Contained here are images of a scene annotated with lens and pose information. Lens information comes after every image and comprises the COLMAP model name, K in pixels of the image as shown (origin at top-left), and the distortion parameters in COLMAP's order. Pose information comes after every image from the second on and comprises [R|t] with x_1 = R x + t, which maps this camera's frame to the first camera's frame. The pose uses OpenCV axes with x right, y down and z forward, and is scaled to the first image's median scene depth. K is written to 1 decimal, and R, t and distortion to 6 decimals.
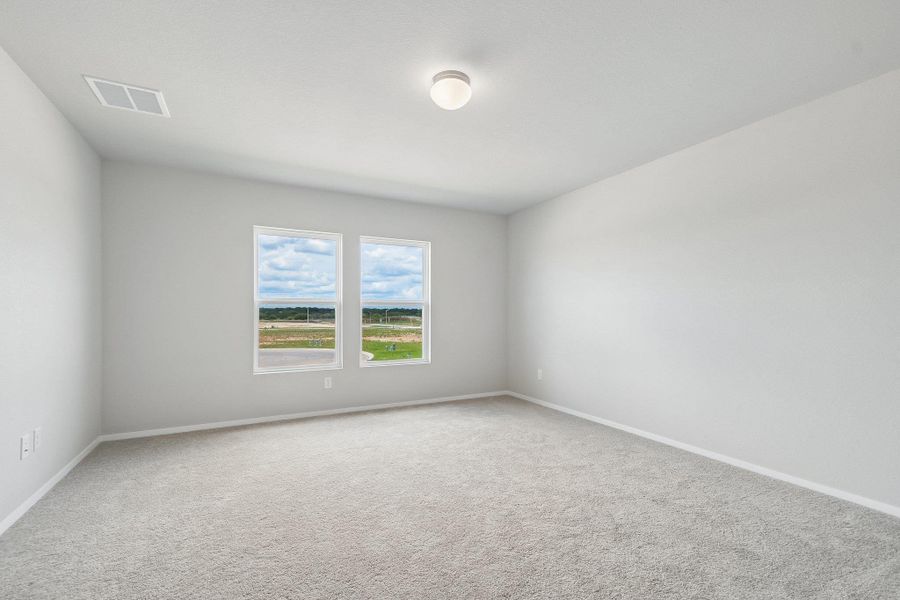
lens RADIAL K [[397.8, 0, 446.6], [0, 397.8, 311.8], [0, 0, 1]] dist [0.041081, -0.012788]
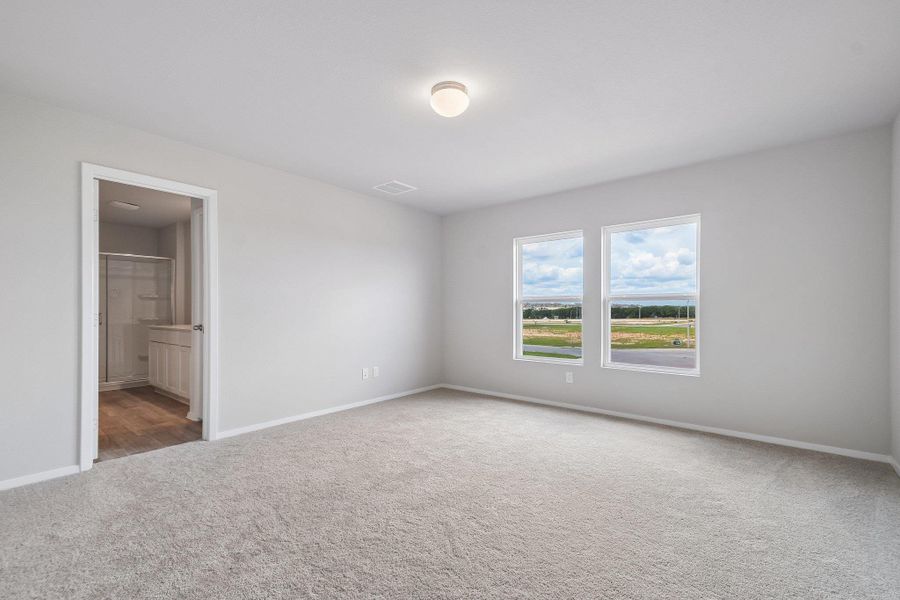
lens RADIAL K [[397.8, 0, 446.6], [0, 397.8, 311.8], [0, 0, 1]] dist [0.041081, -0.012788]
pose [[0.387599, 0.002448, -0.921825, 1.441356], [-0.001292, 0.999997, 0.002112, 0.018031], [0.921827, 0.000373, 0.387601, 0.846575]]
